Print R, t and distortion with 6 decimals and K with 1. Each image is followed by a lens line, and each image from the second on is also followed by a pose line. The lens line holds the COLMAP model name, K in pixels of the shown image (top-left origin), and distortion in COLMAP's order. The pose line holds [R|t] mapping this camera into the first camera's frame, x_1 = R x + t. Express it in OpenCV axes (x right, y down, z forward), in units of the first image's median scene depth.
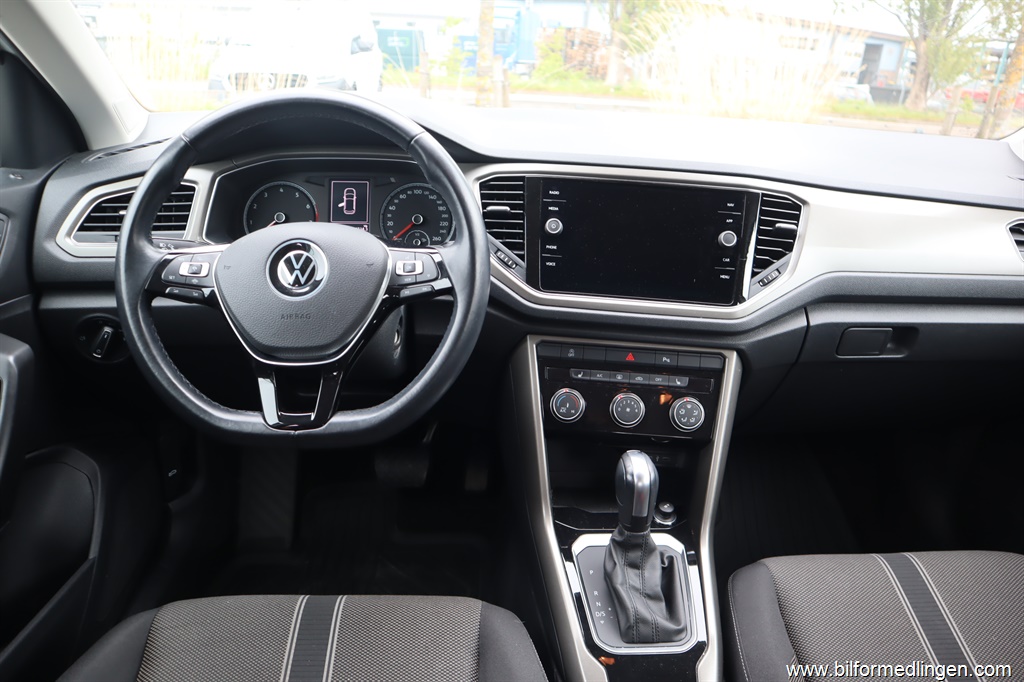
lens RADIAL K [[710.6, 0, 512.0], [0, 710.6, 341.0], [0, 0, 1]] dist [-0.122562, 0.071049]
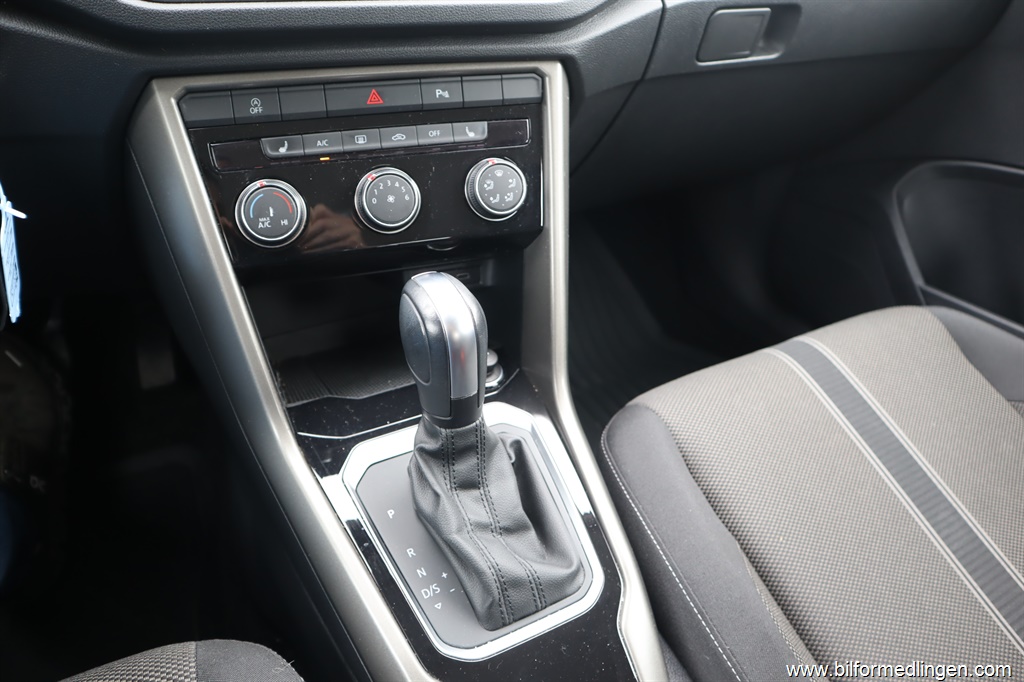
lens RADIAL K [[710.6, 0, 512.0], [0, 710.6, 341.0], [0, 0, 1]] dist [-0.122562, 0.071049]
pose [[0.903010, -0.241295, 0.355456, 0.035244], [0.142878, 0.948951, 0.281206, 0.063372], [-0.405164, -0.203145, 0.891389, 0.481106]]
